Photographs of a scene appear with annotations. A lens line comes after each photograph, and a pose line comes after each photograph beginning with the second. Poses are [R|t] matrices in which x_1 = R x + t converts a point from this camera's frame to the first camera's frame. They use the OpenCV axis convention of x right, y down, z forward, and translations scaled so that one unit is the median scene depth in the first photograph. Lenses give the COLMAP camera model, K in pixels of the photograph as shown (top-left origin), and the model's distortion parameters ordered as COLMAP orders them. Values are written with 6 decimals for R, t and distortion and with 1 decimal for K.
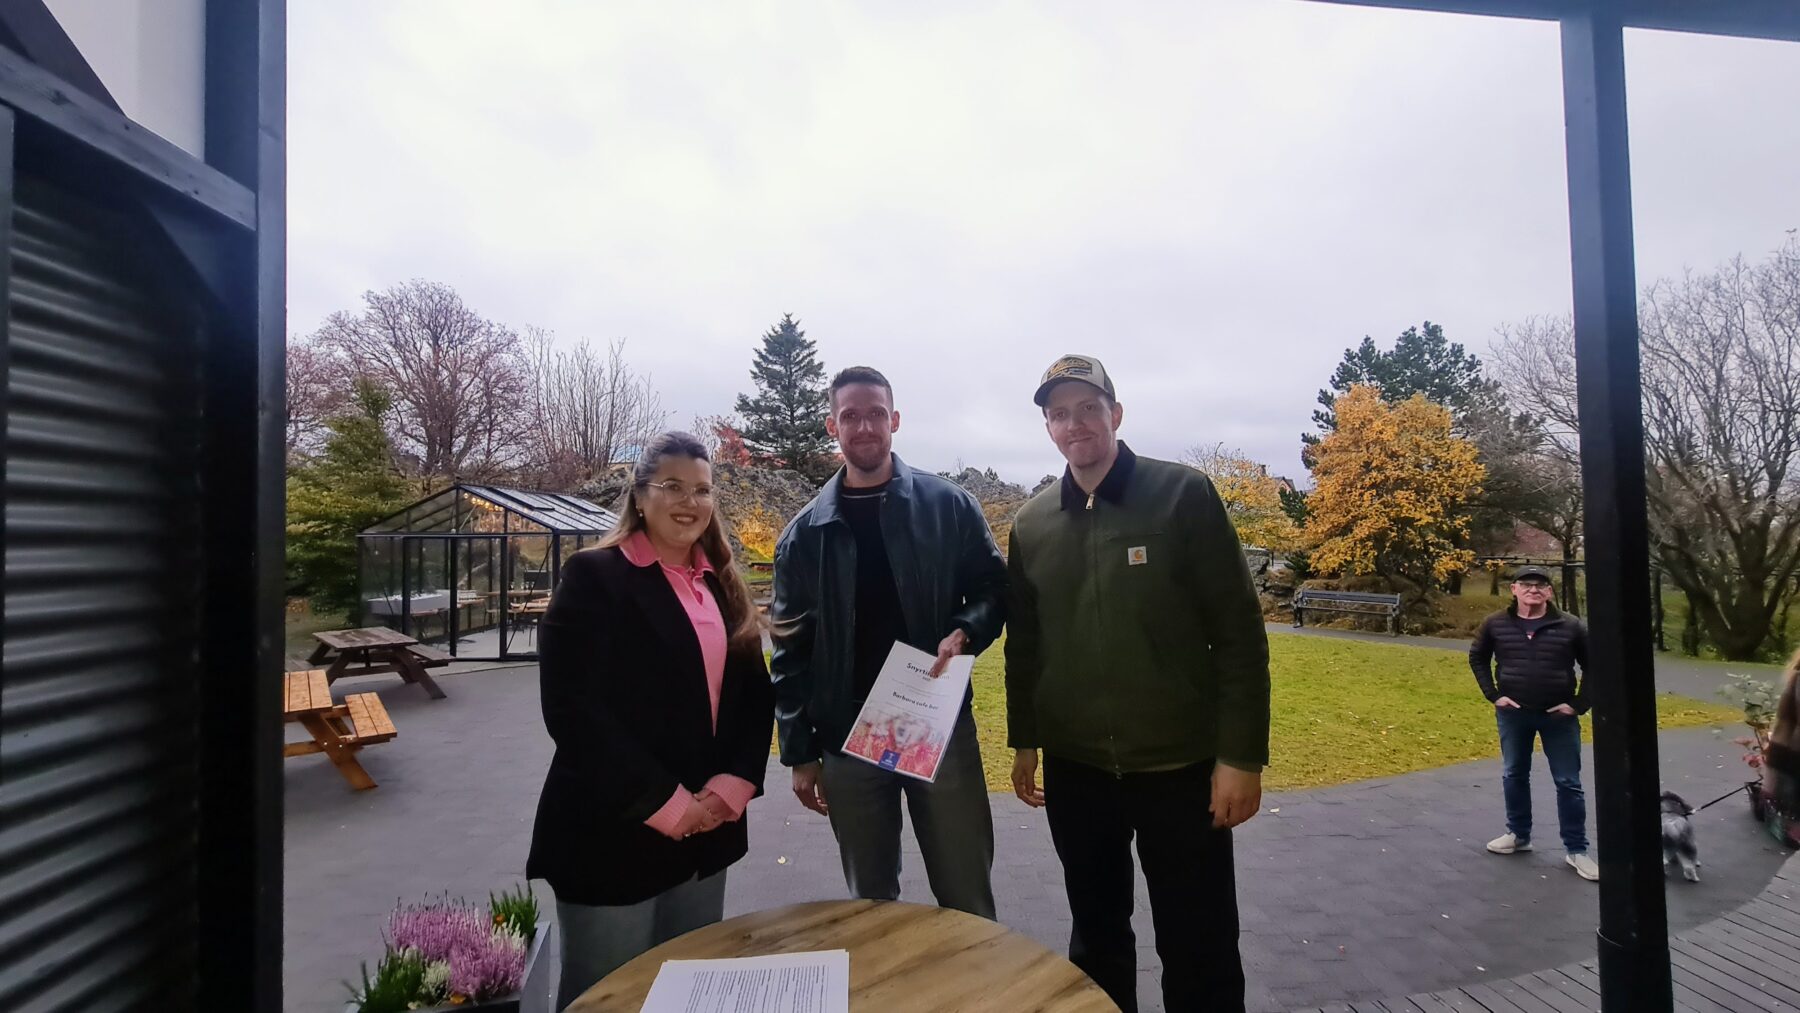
lens RADIAL K [[717.7, 0, 908.0], [0, 717.7, 513.0], [0, 0, 1]] dist [-0.012469, 0.001192]
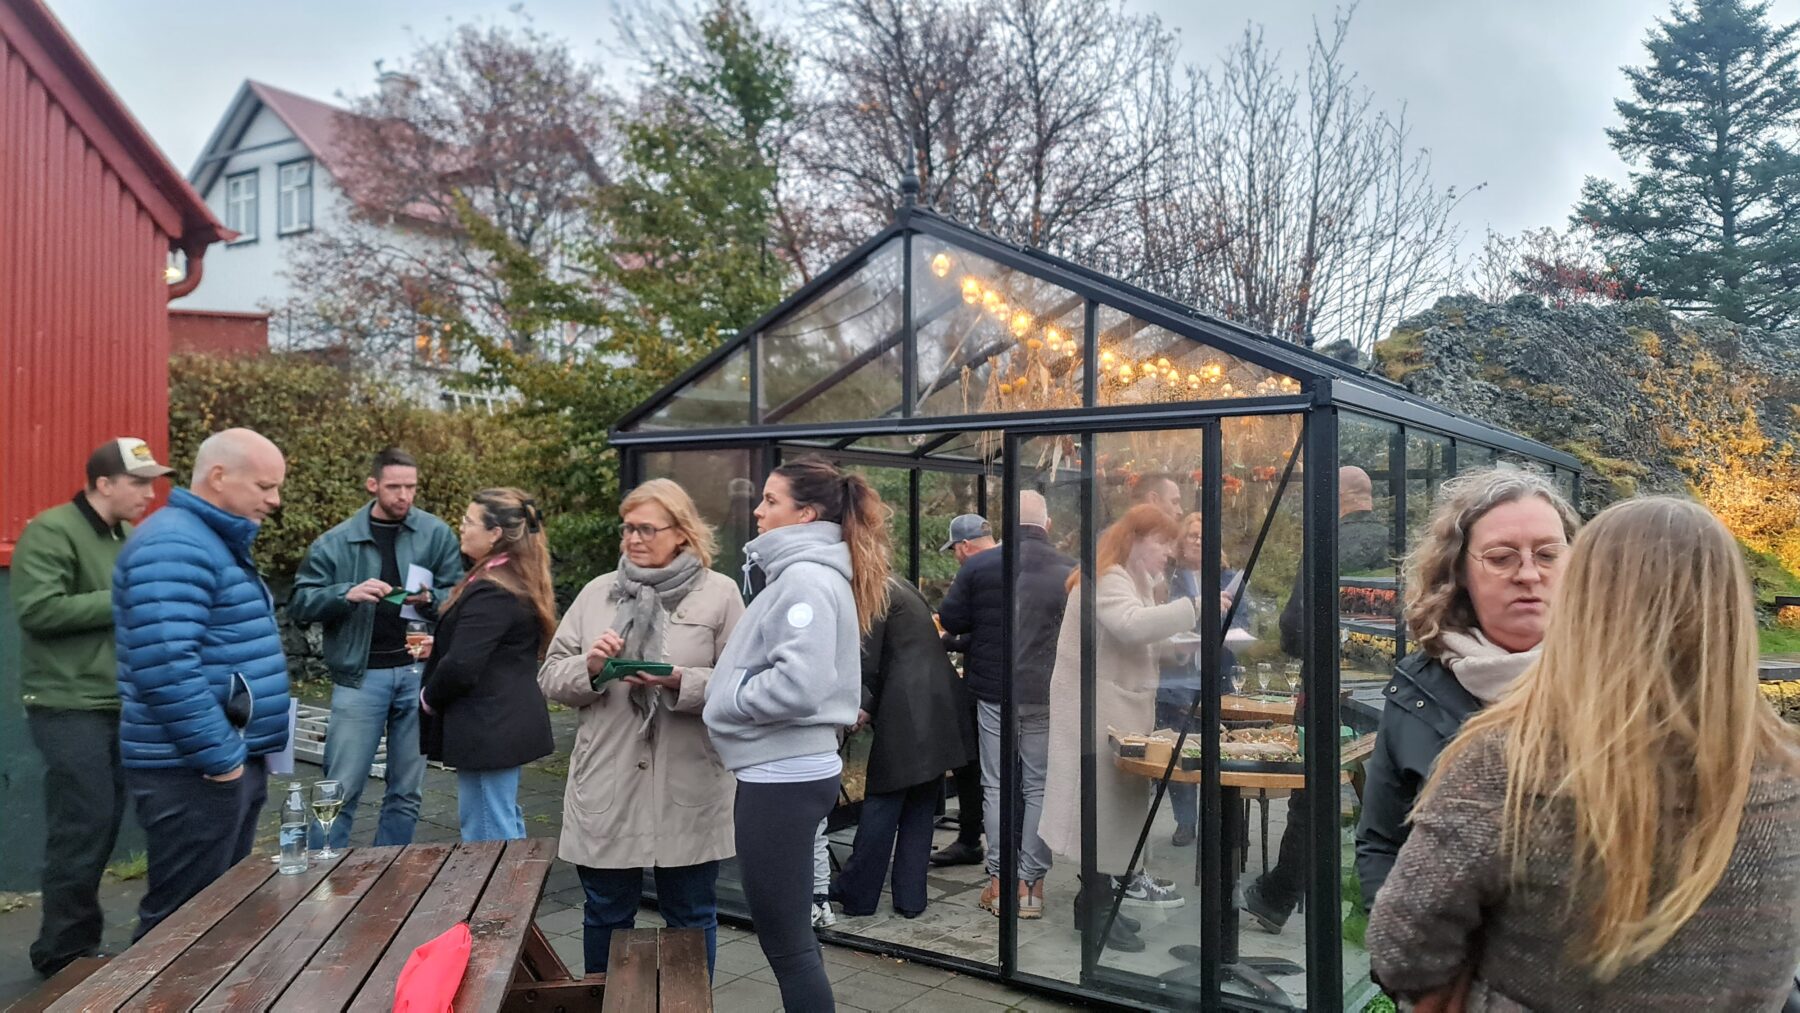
lens RADIAL K [[1288.6, 0, 906.9], [0, 1288.6, 515.5], [0, 0, 1]] dist [0.048334, -0.045946]
pose [[0.808459, 0.007055, -0.588511, -0.229984], [-0.005120, 0.999975, 0.004955, 0.040337], [0.588531, -0.000993, 0.808474, 0.380354]]
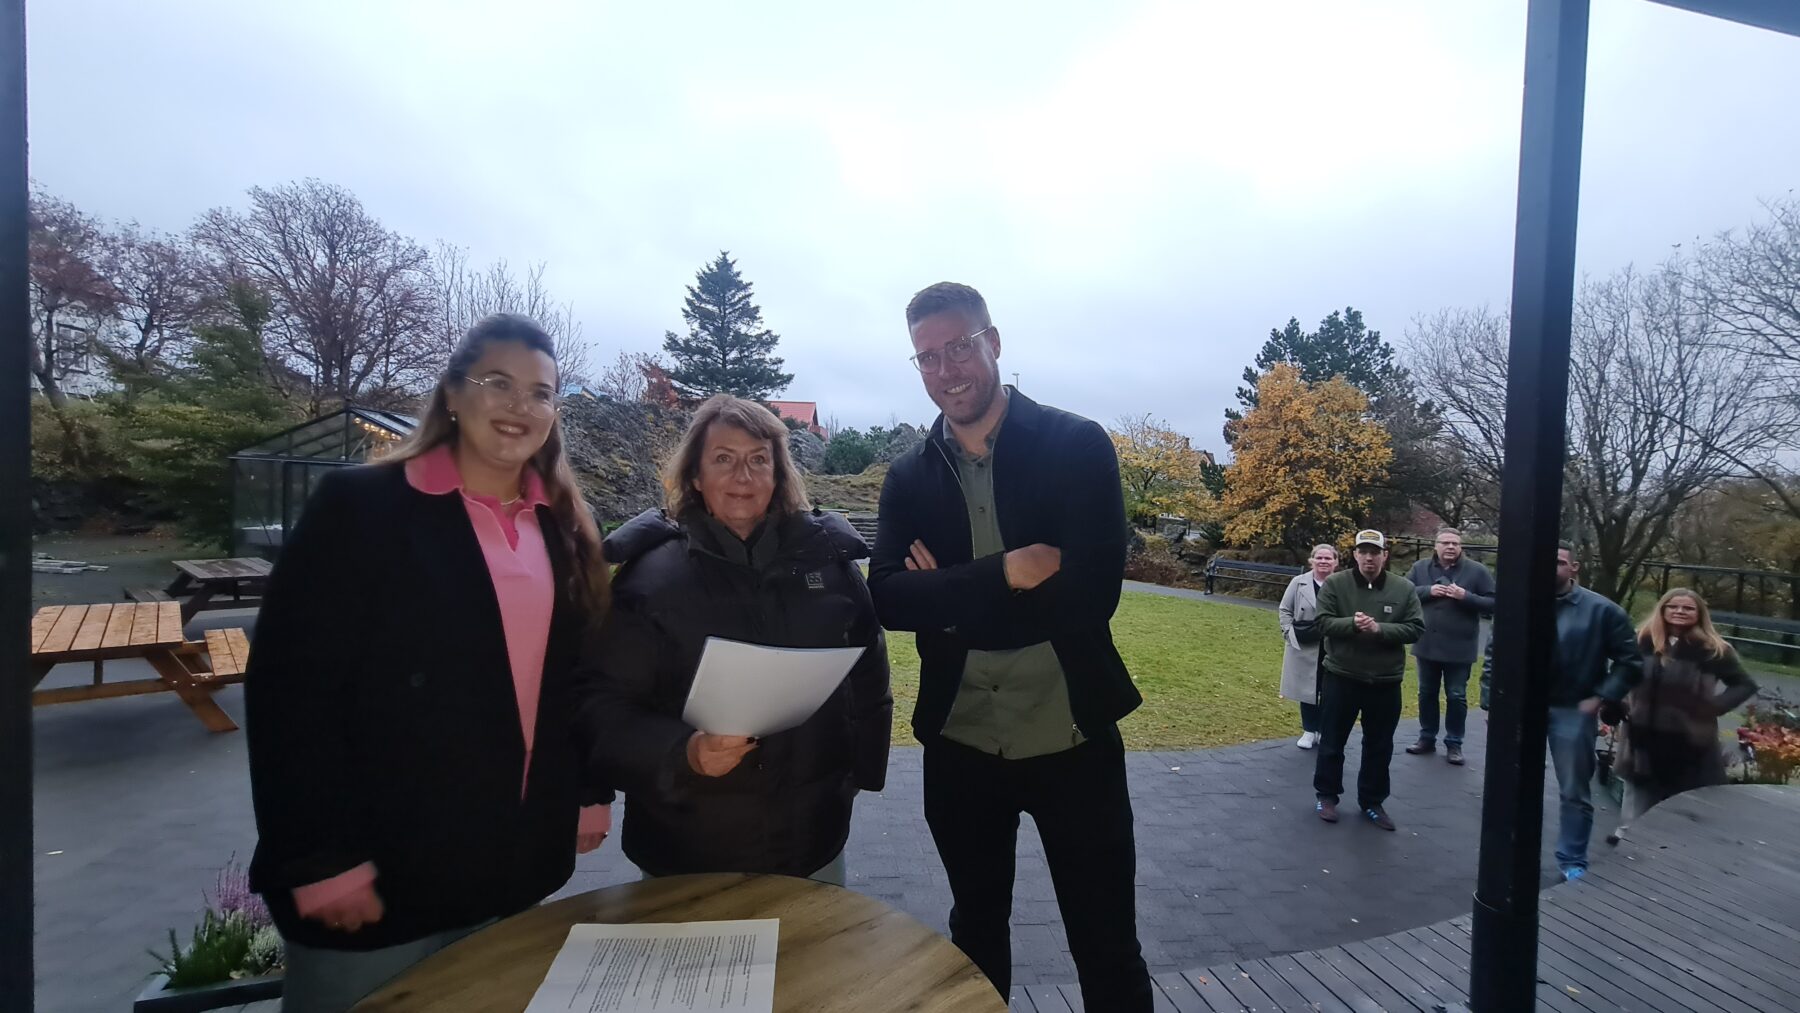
lens RADIAL K [[717.7, 0, 907.1], [0, 717.7, 510.5], [0, 0, 1]] dist [-0.012469, 0.001192]
pose [[0.994358, 0.047264, 0.094966, 0.003448], [-0.052762, 0.997022, 0.056241, 0.002071], [-0.092025, -0.060934, 0.993891, 0.009090]]
